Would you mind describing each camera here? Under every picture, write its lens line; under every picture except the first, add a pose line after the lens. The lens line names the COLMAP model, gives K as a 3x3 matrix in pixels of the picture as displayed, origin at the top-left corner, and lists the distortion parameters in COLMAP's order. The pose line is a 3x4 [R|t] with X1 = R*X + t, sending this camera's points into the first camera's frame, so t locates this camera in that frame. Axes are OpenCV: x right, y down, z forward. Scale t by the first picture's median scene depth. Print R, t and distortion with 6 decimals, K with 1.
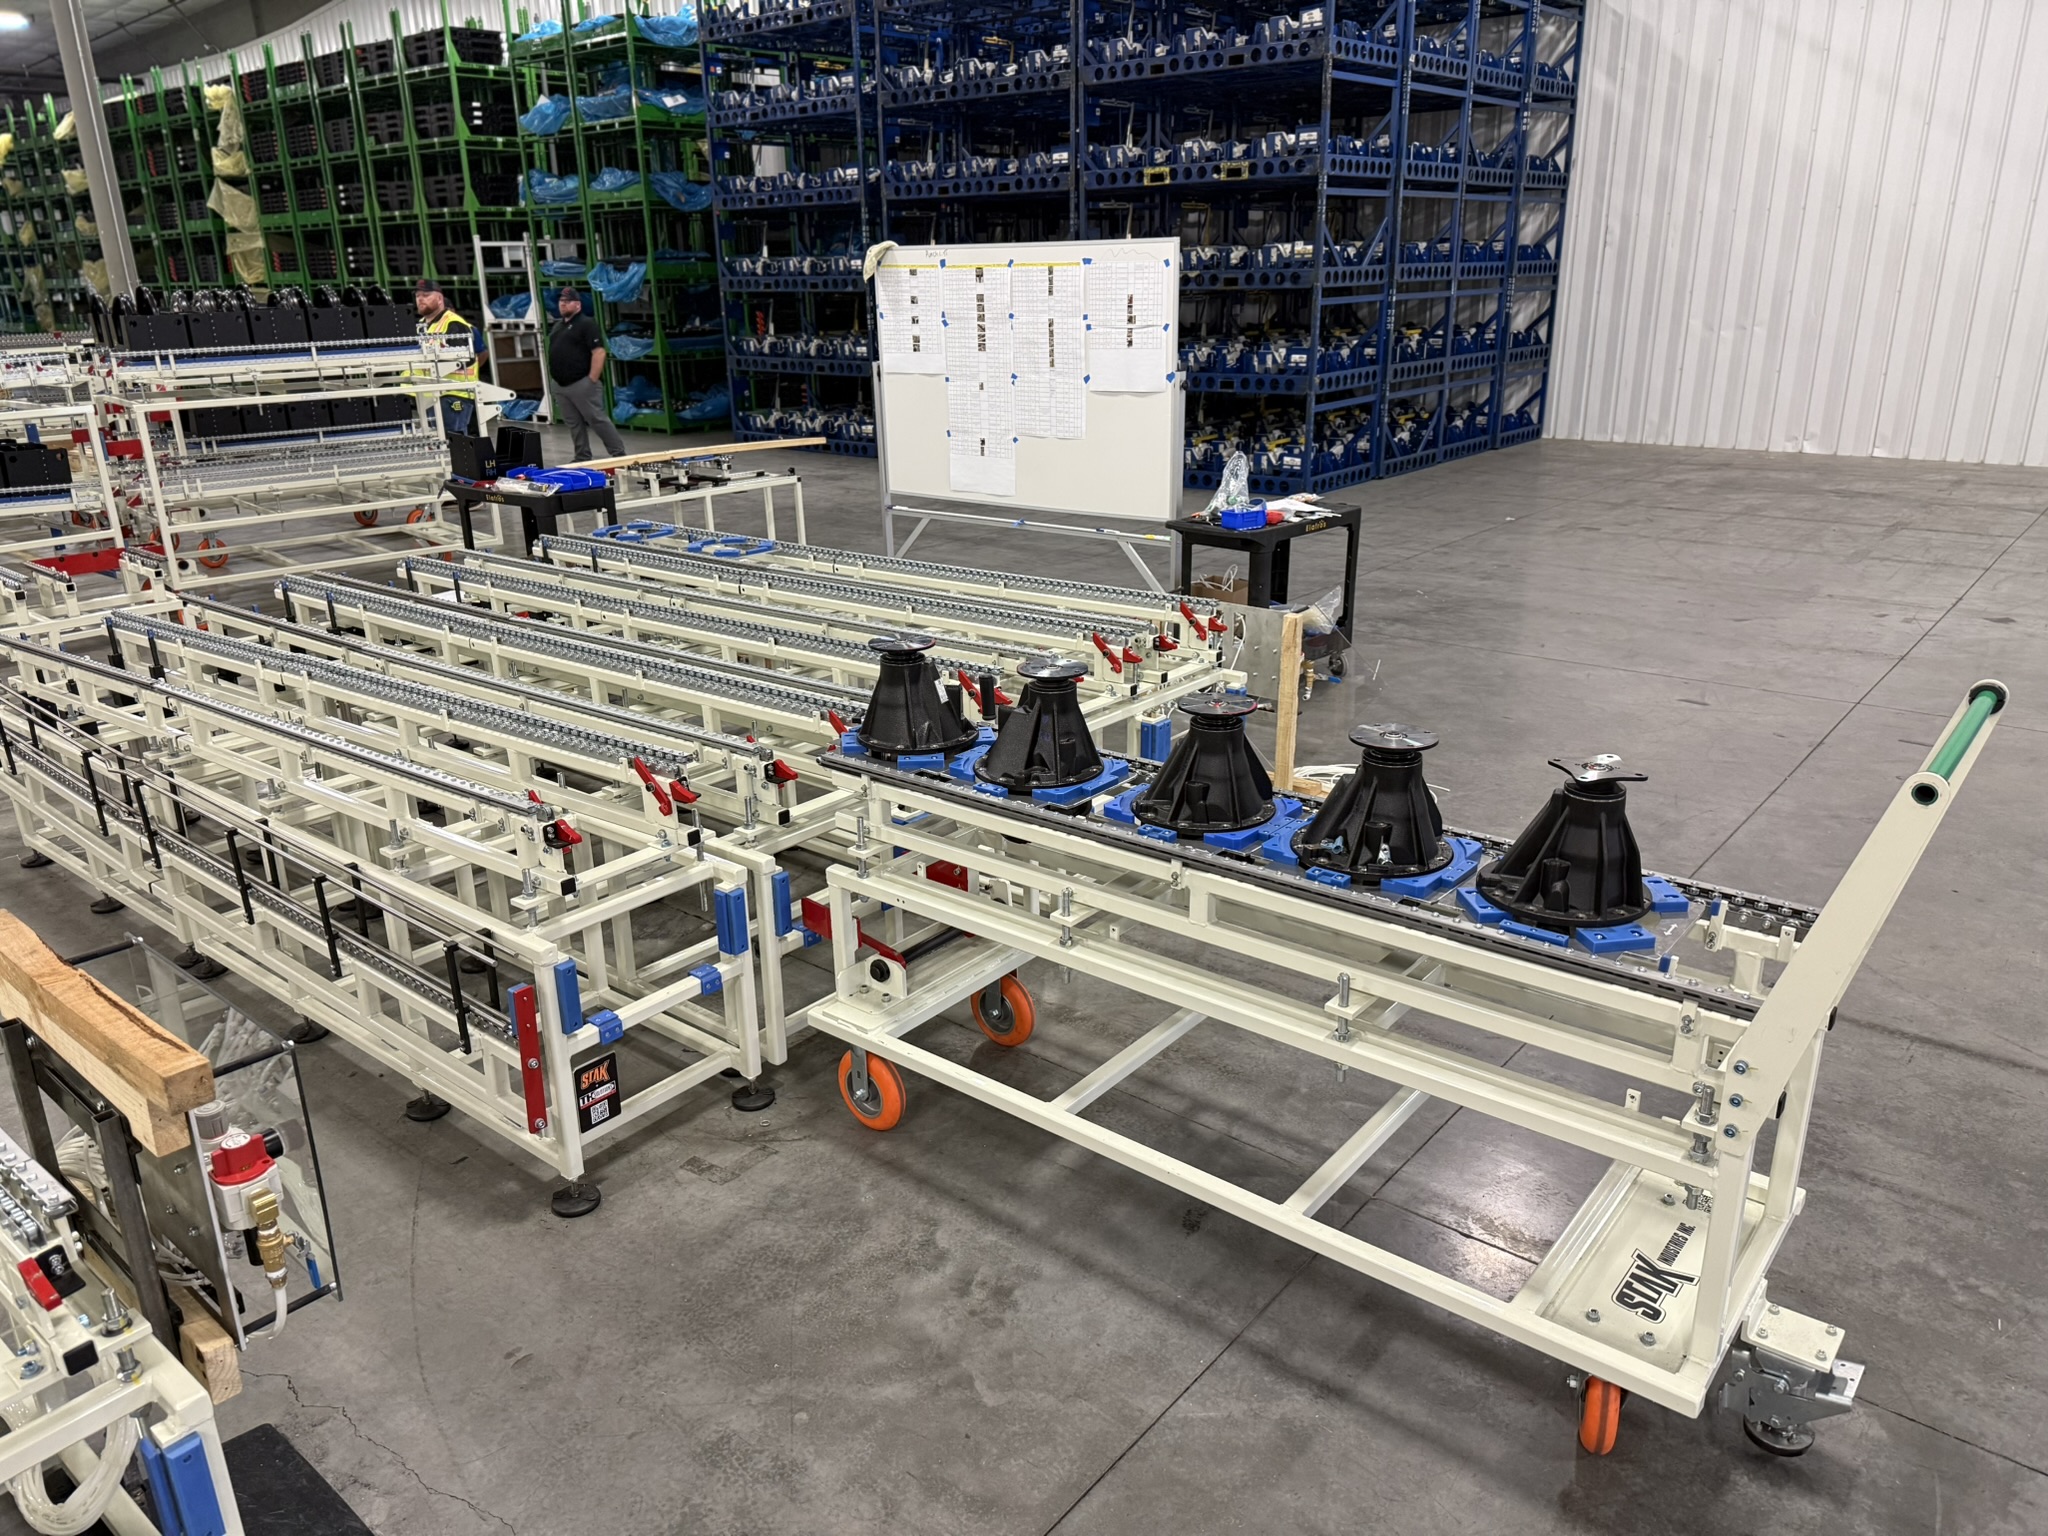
lens RADIAL K [[1448.5, 0, 1024.0], [0, 1448.5, 768.0], [0, 0, 1]] dist [0.083072, -0.132214]
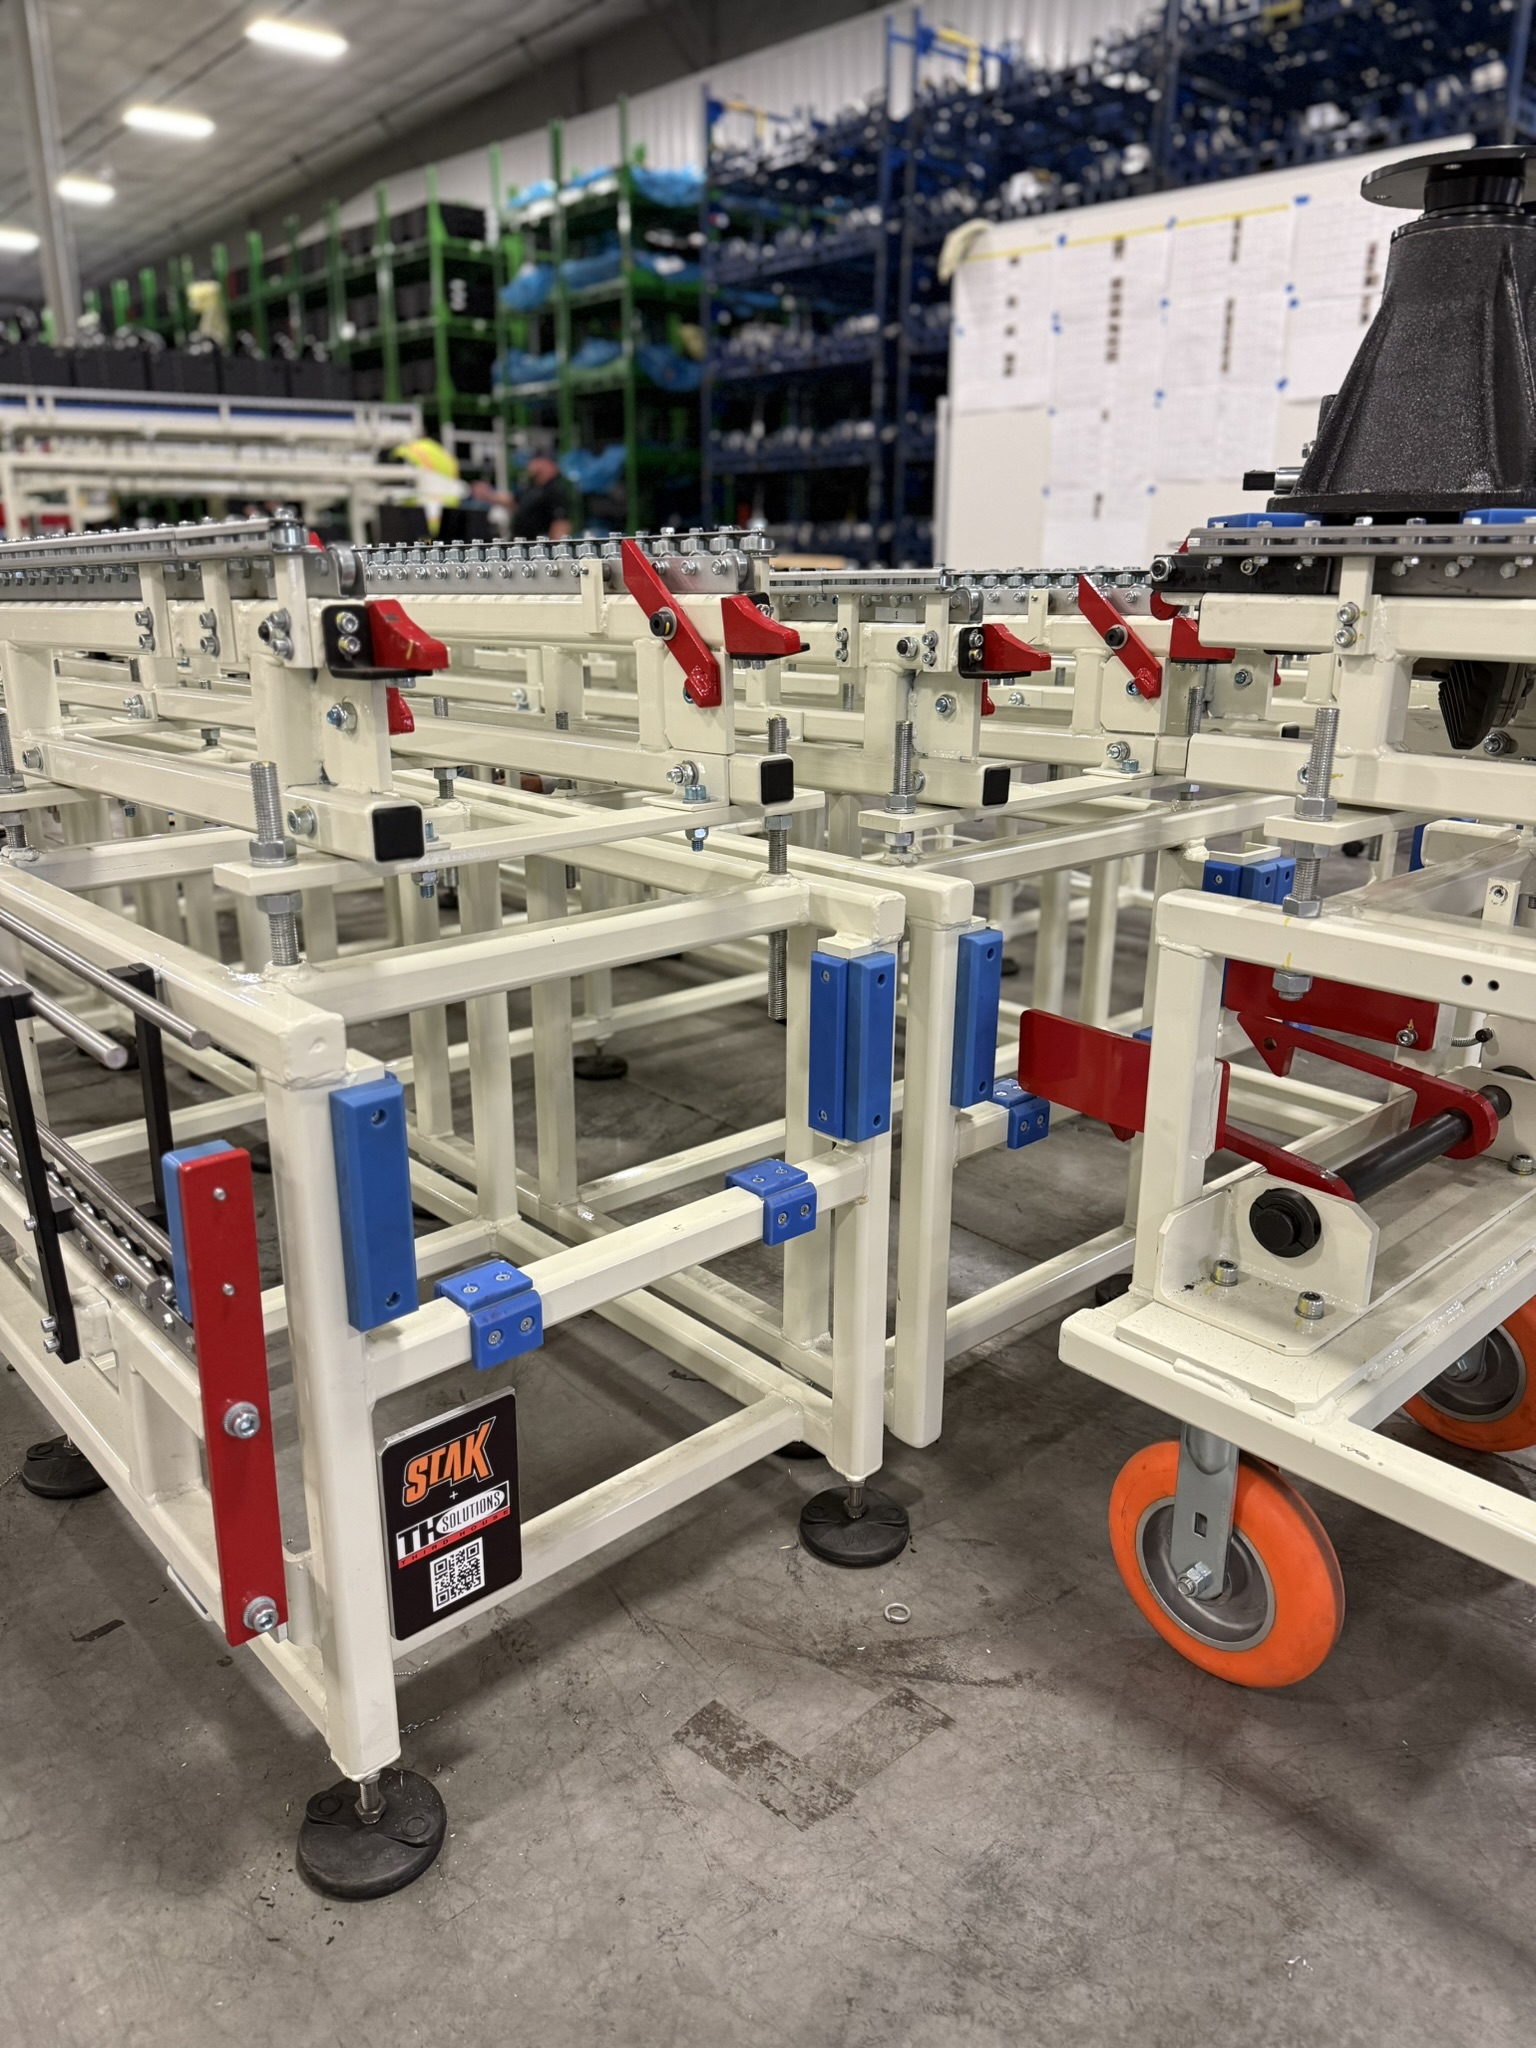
lens RADIAL K [[1451.7, 0, 761.0], [0, 1451.7, 1014.4], [0, 0, 1]] dist [0.055117, -0.084260]
pose [[0.989505, 0.063333, -0.129883, -0.079960], [-0.067192, 0.997413, -0.025541, 0.048582], [0.127930, 0.034000, 0.991200, 0.288649]]
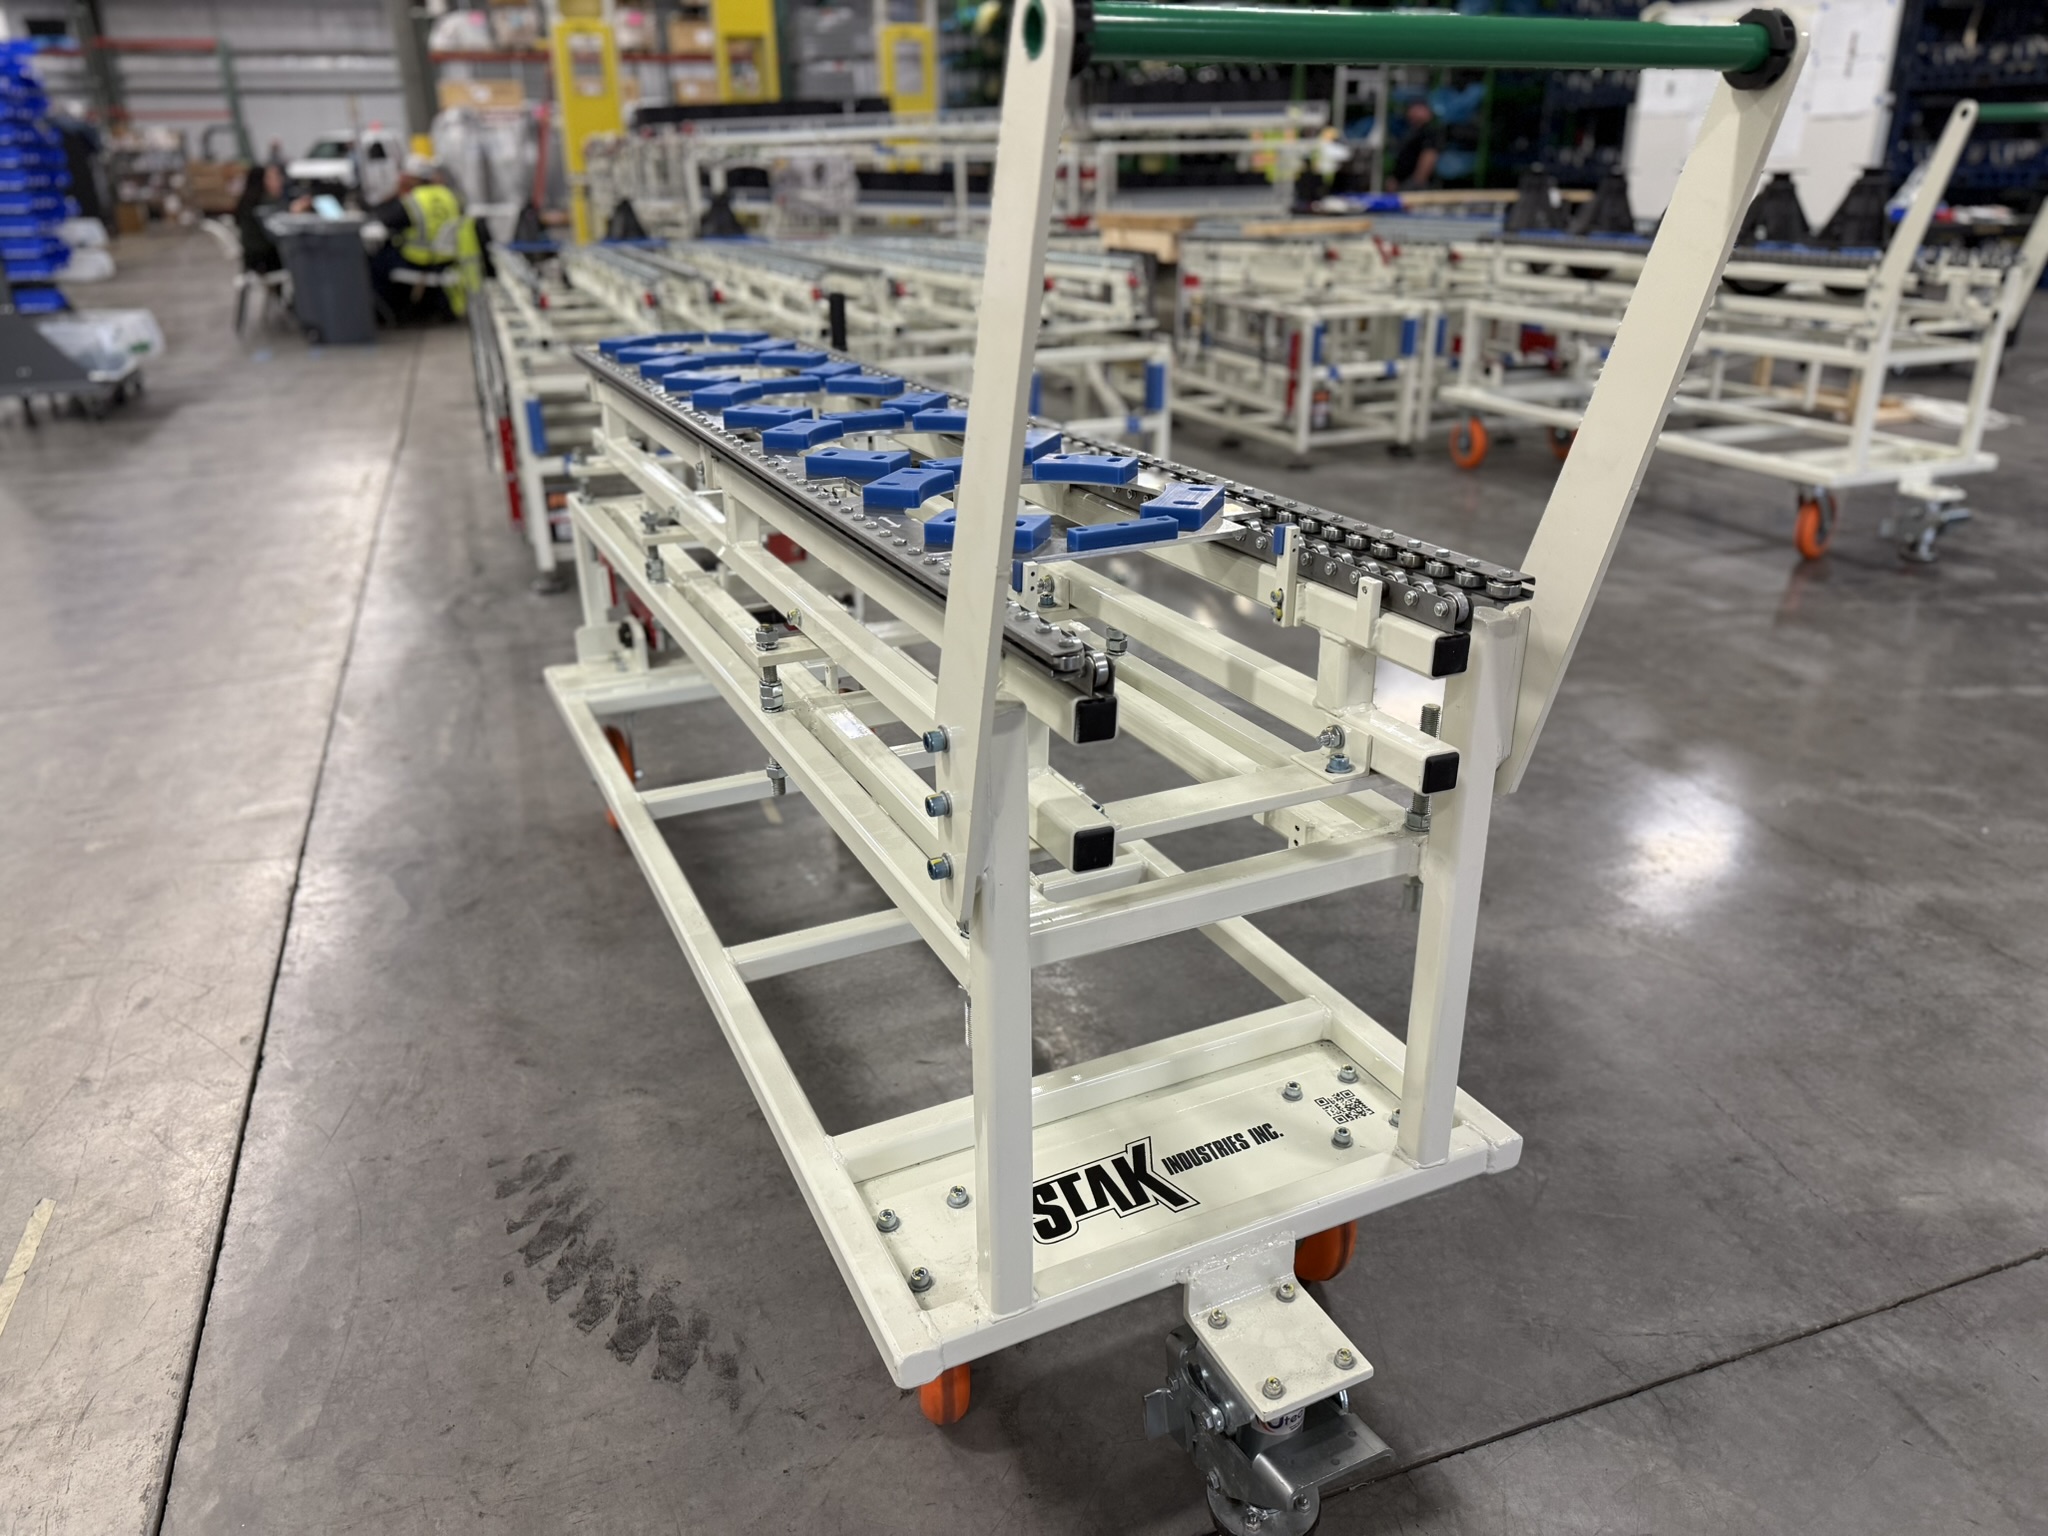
lens RADIAL K [[1437.8, 0, 1024.0], [0, 1437.8, 768.0], [0, 0, 1]] dist [0.106797, -0.099895]
pose [[0.862241, 0.207038, -0.462251, 0.149730], [-0.174943, 0.978209, 0.111809, 0.228682], [0.475327, -0.015539, 0.879672, -0.372177]]
